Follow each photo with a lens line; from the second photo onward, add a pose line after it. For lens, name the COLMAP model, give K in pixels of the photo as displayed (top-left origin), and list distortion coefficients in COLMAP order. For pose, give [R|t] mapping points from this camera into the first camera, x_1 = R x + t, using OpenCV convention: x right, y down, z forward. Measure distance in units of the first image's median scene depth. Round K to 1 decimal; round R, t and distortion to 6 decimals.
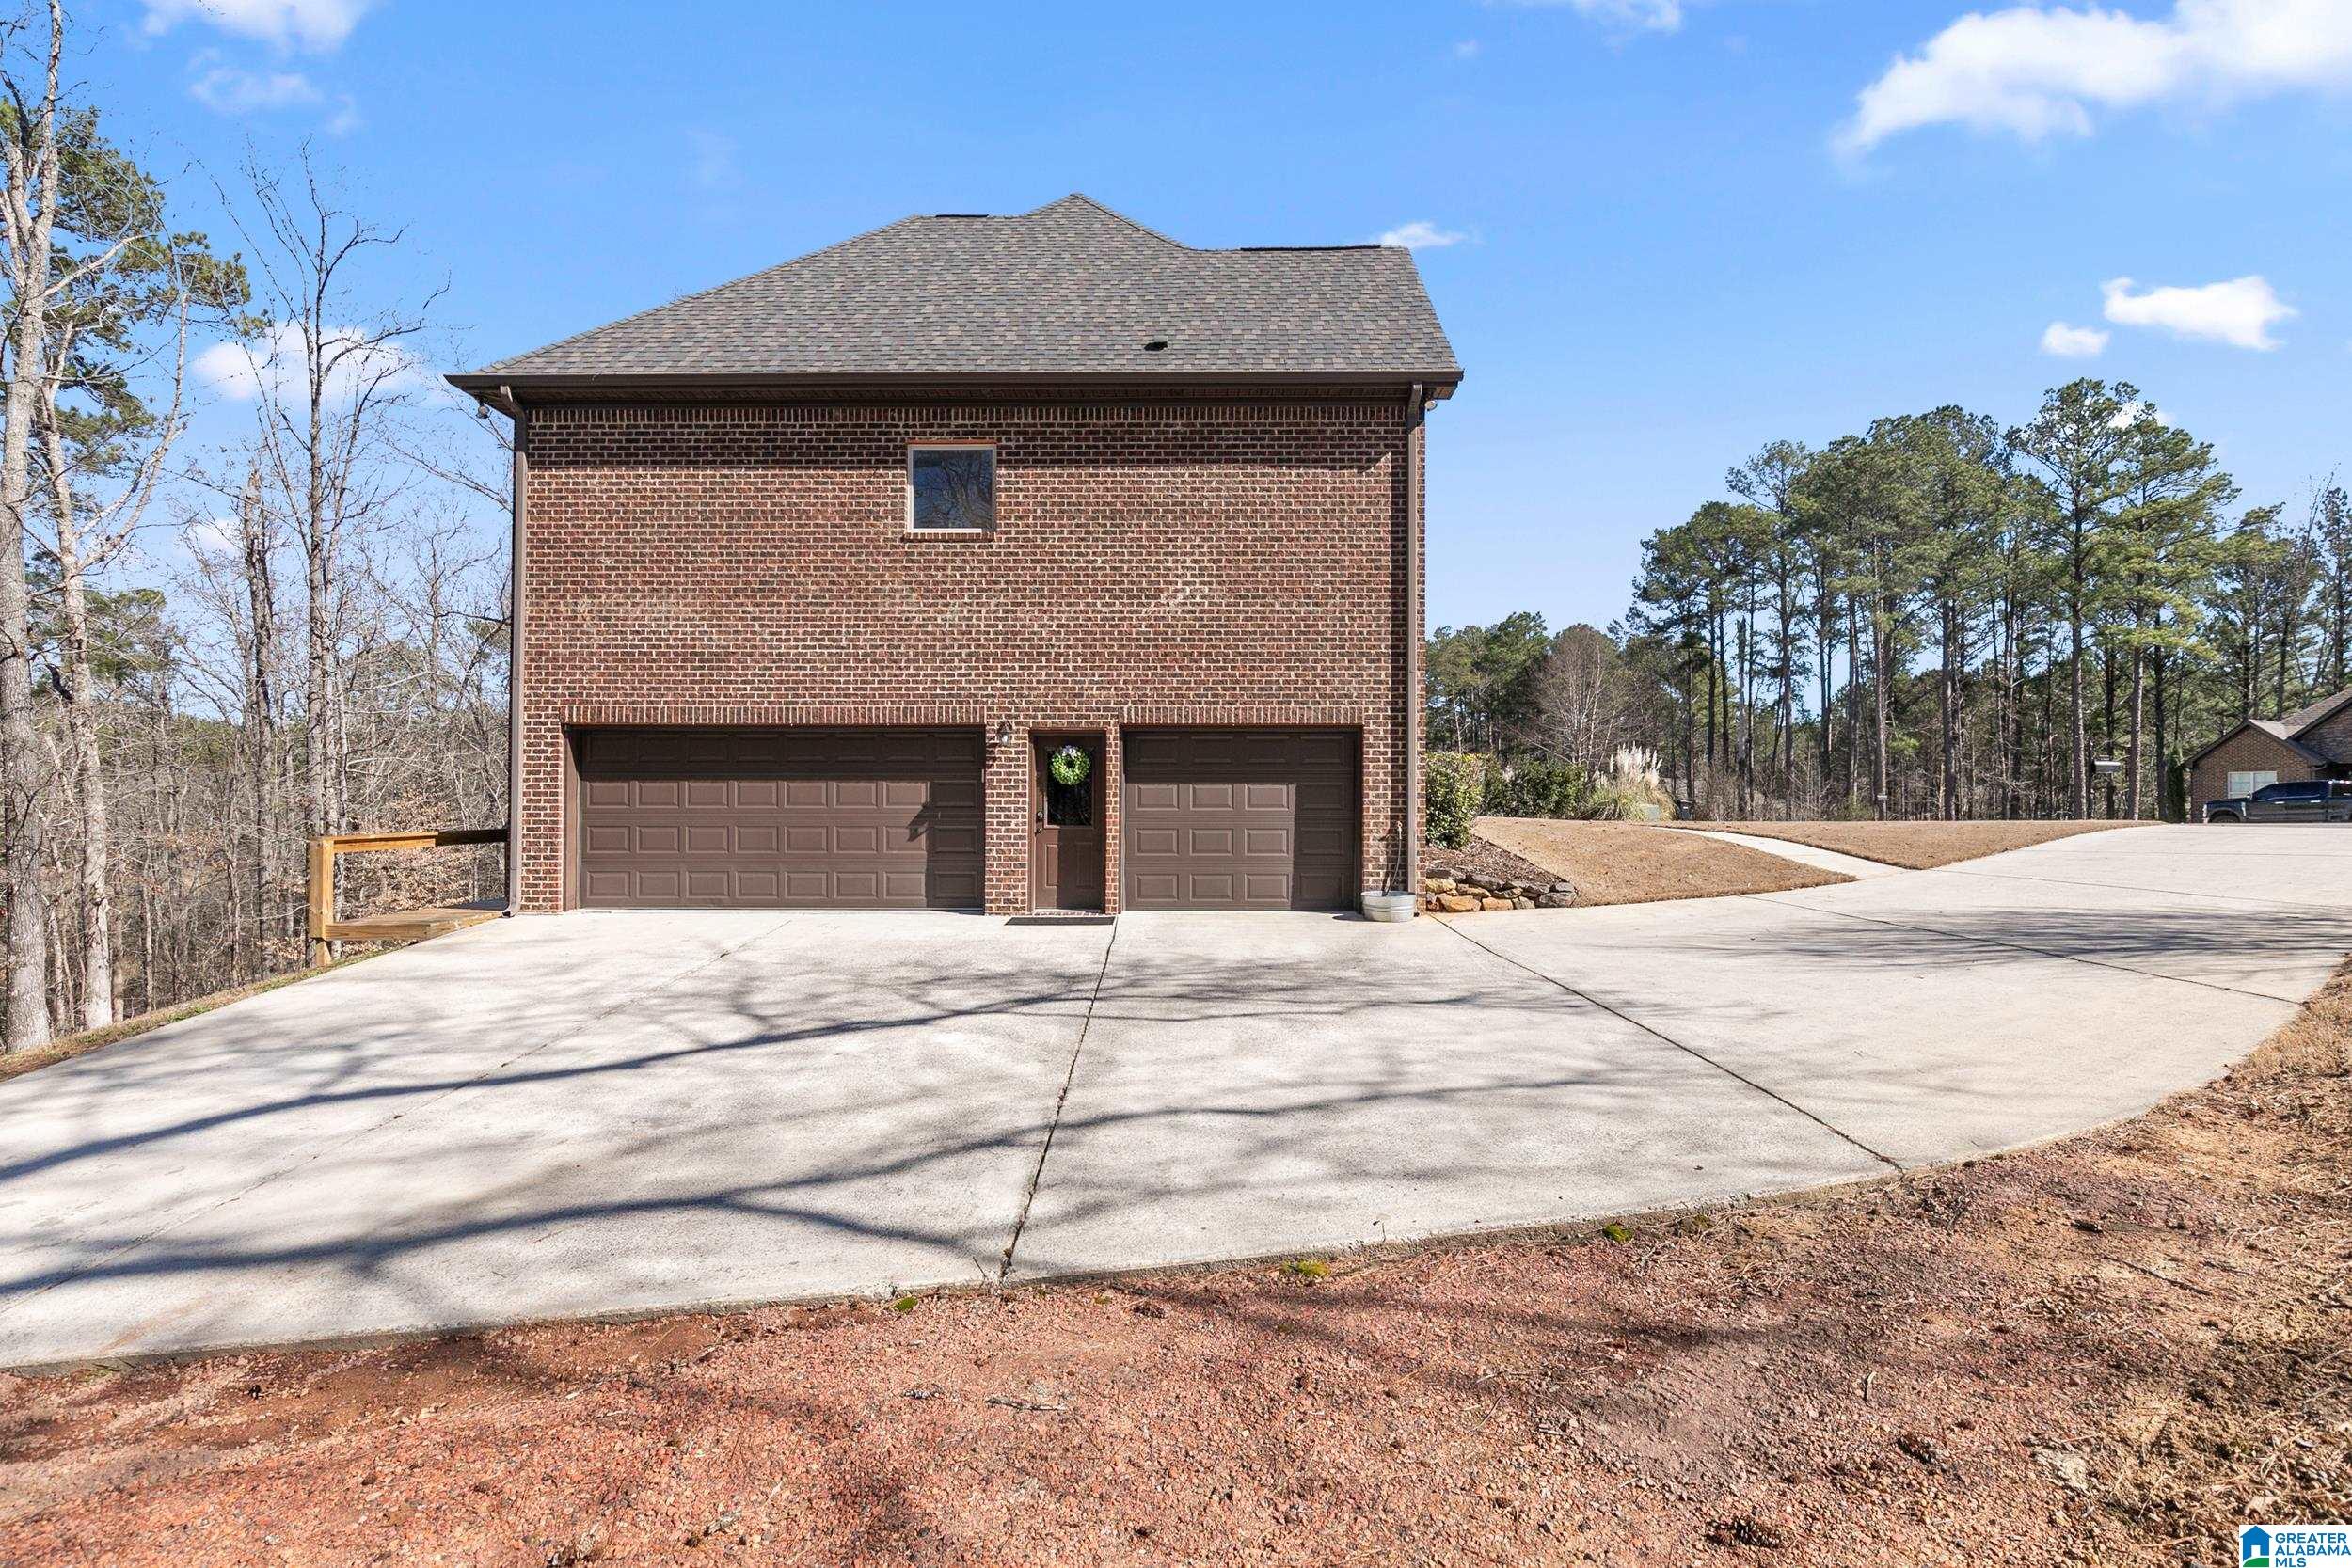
lens RADIAL K [[1096.3, 0, 1188.3], [0, 1096.3, 783.3], [0, 0, 1]] dist [-0.009070, 0.002438]
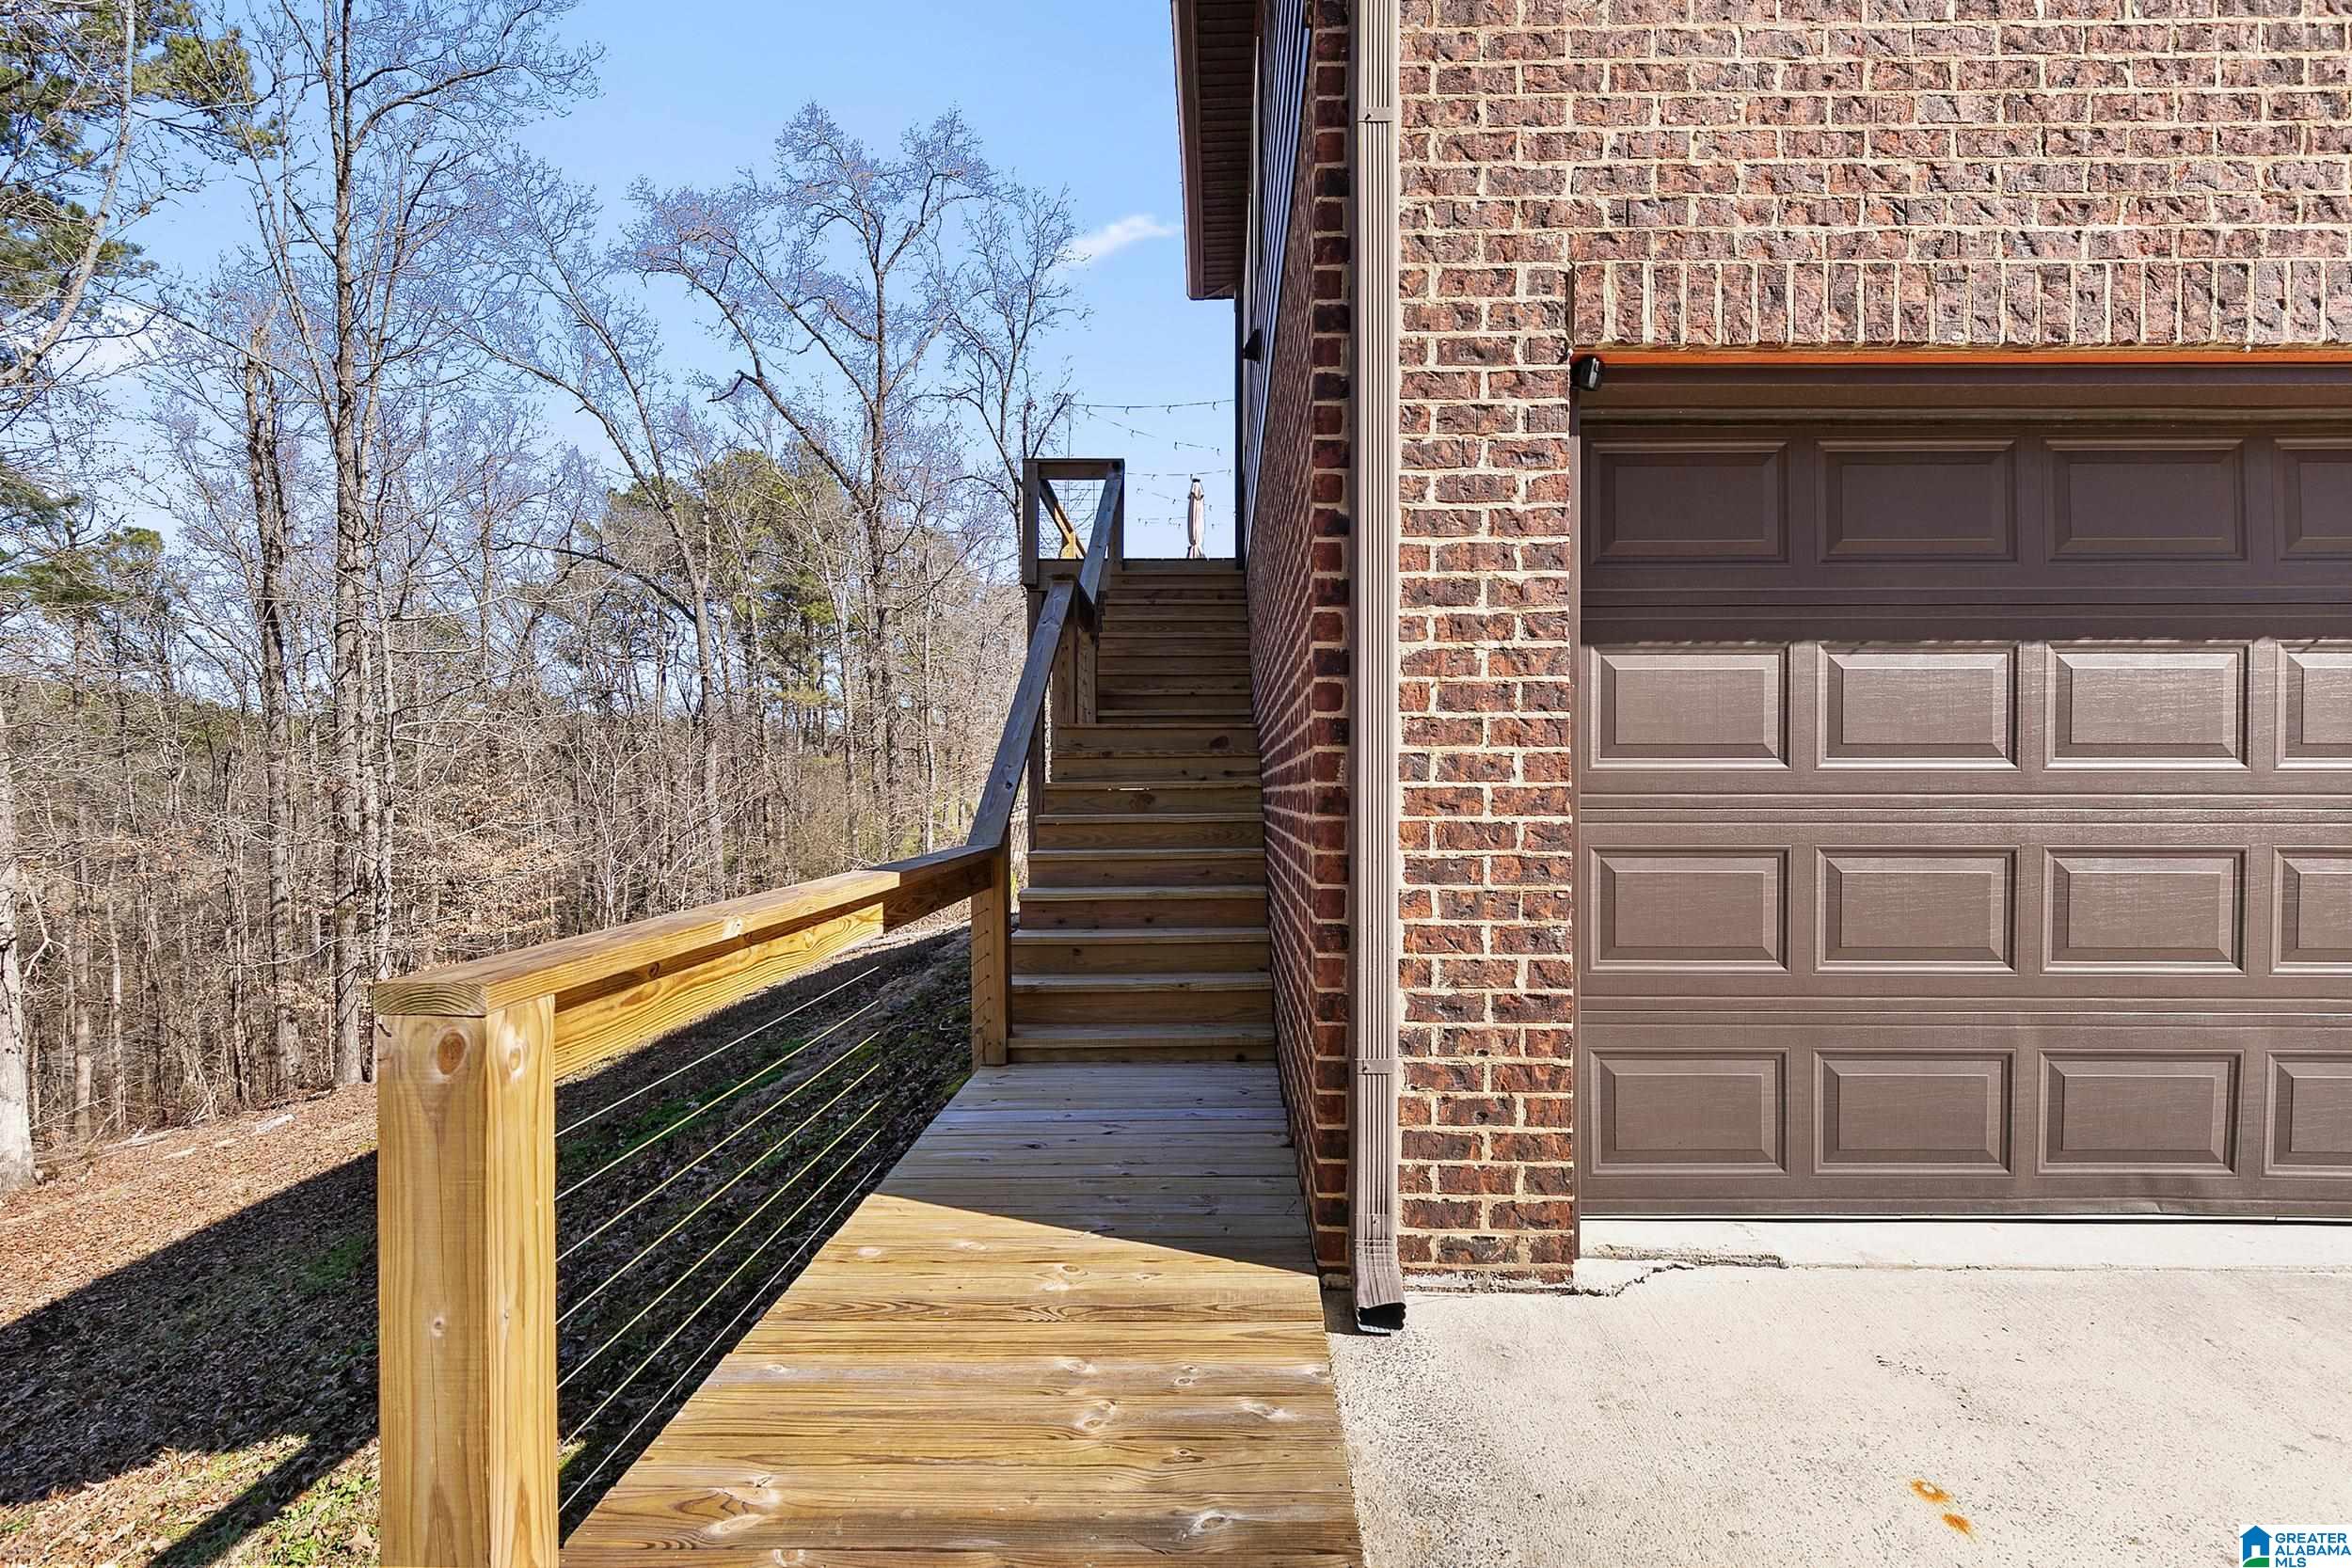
lens RADIAL K [[1096.3, 0, 1176.7], [0, 1096.3, 783.1], [0, 0, 1]] dist [-0.009070, 0.002438]
pose [[0.999763, -0.001958, -0.021689, -0.279316], [0.002195, 0.999938, 0.010948, 0.010113], [0.021666, -0.010993, 0.999705, 0.343981]]
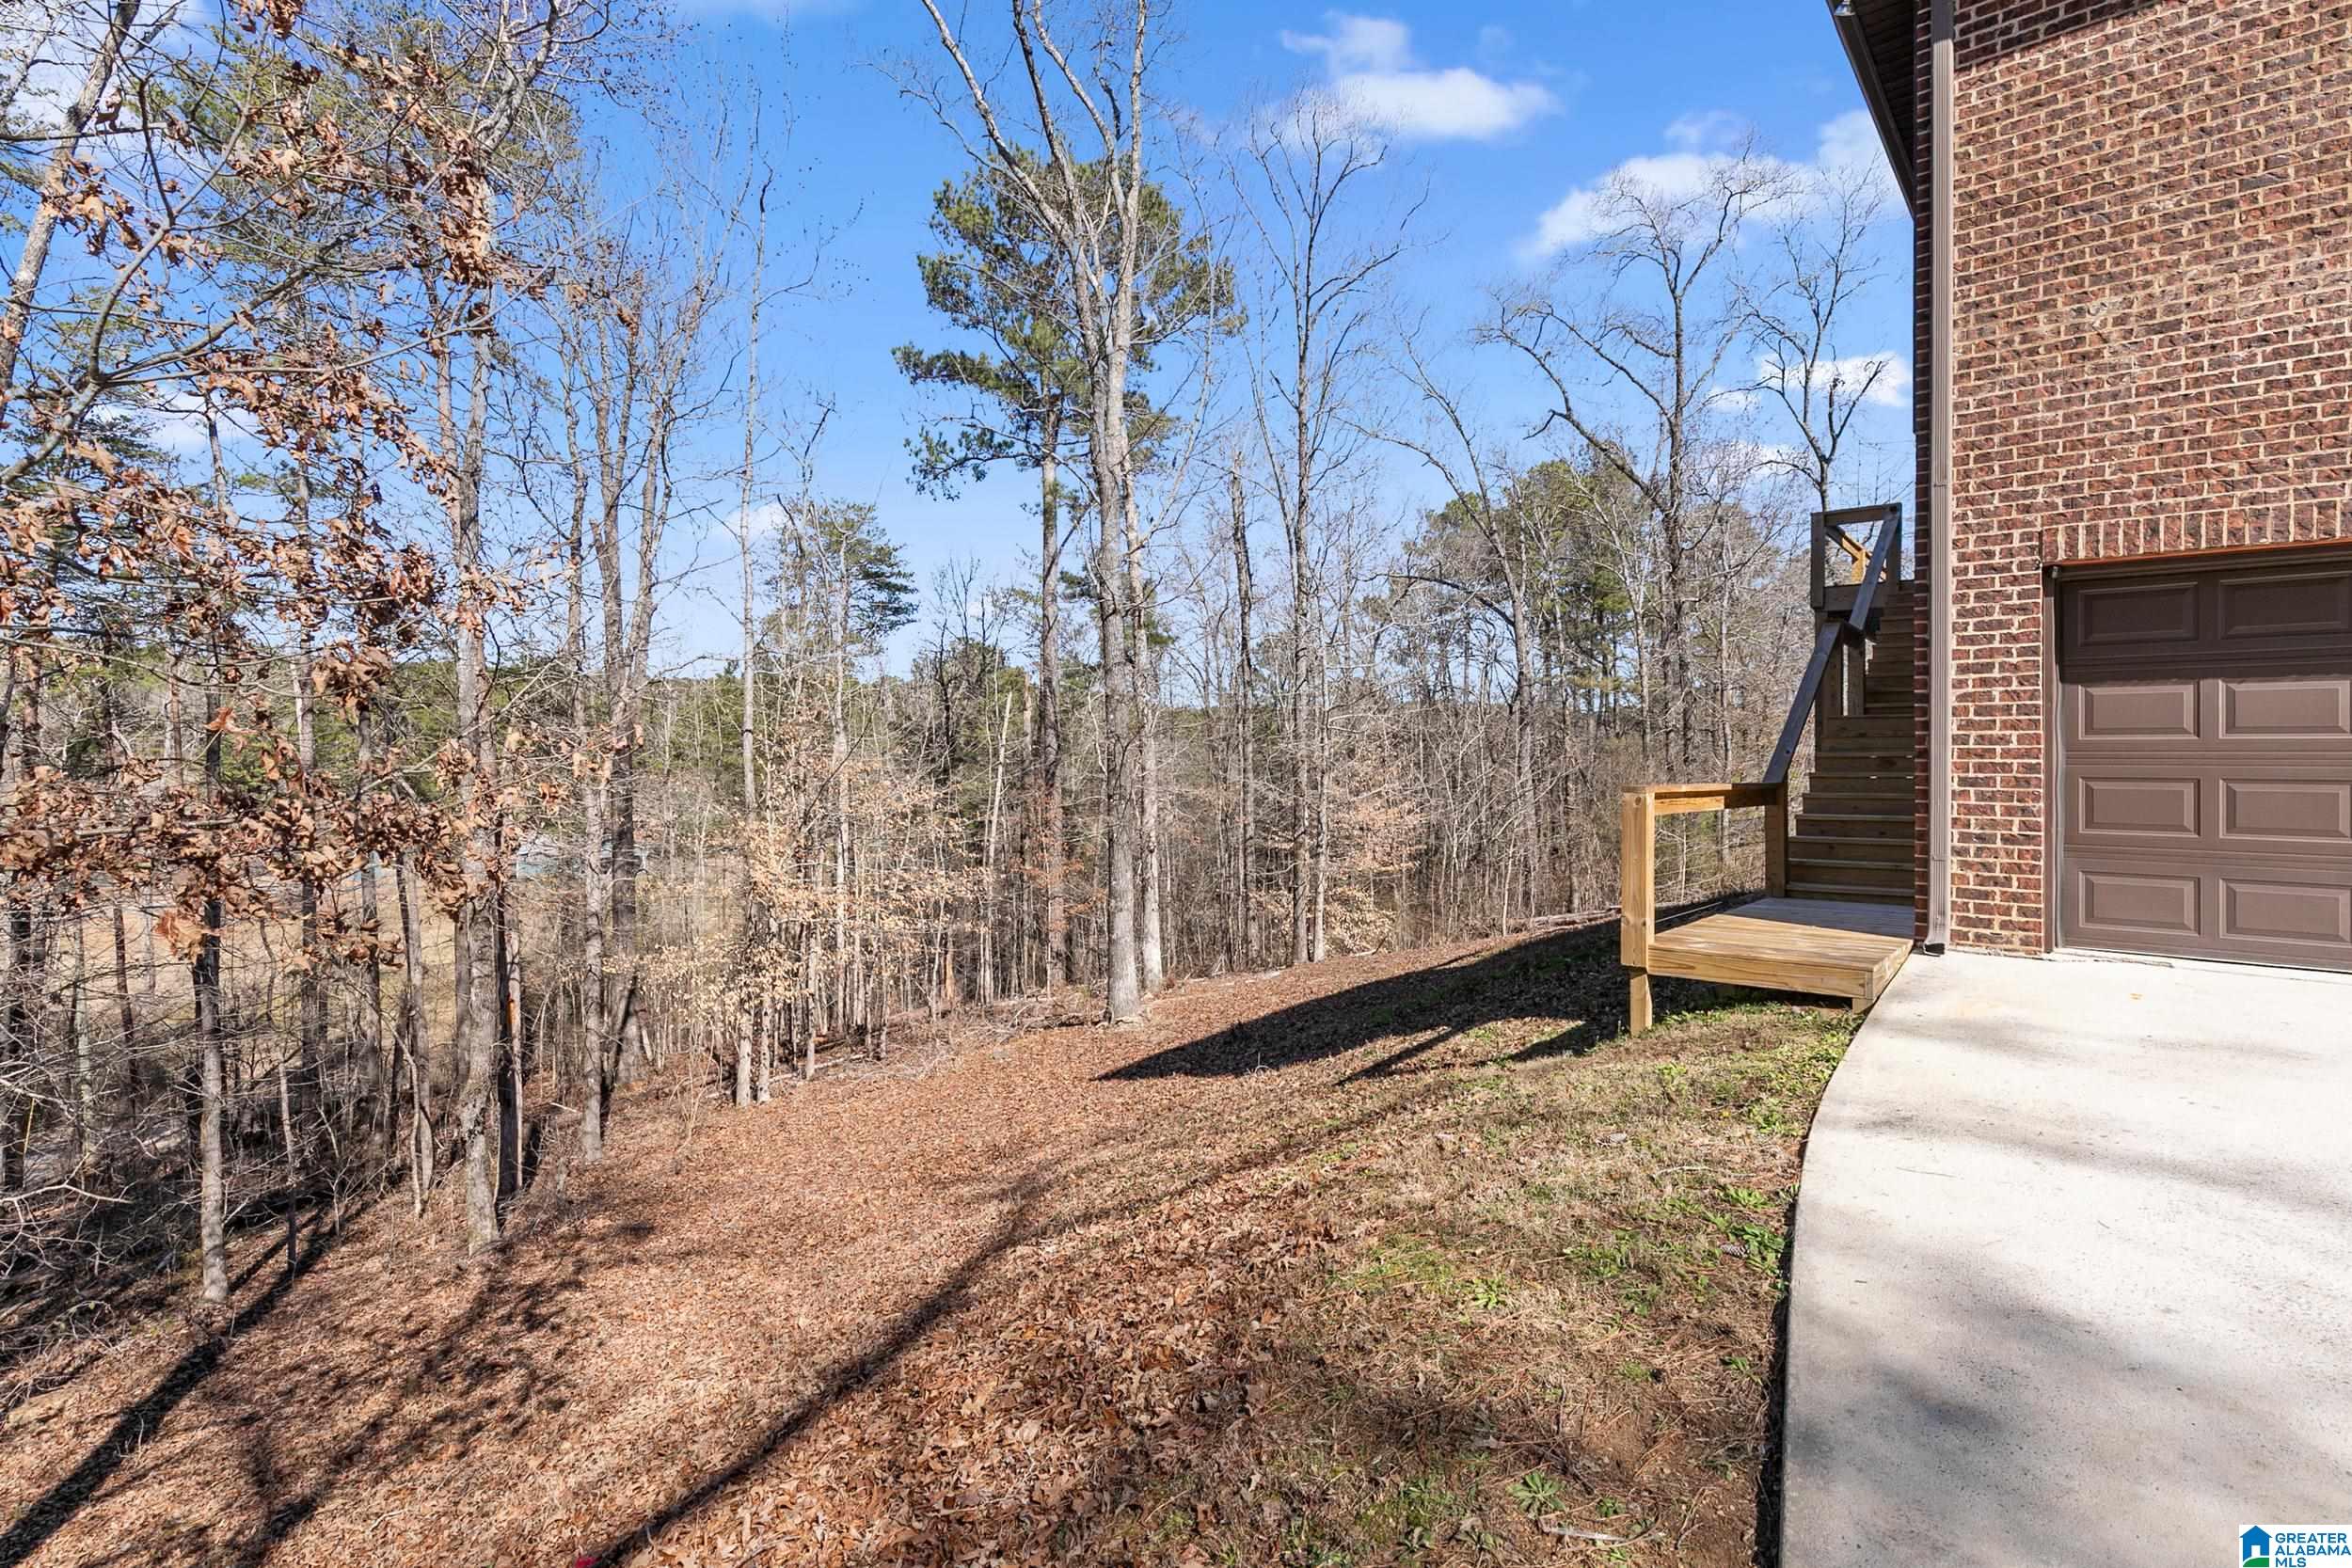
lens RADIAL K [[1096.3, 0, 1184.9], [0, 1096.3, 752.1], [0, 0, 1]] dist [-0.009070, 0.002438]
pose [[0.764829, -0.001706, -0.644232, -0.240118], [0.000519, 0.999998, -0.002031, 0.012675], [0.644234, 0.001219, 0.764828, 0.166142]]
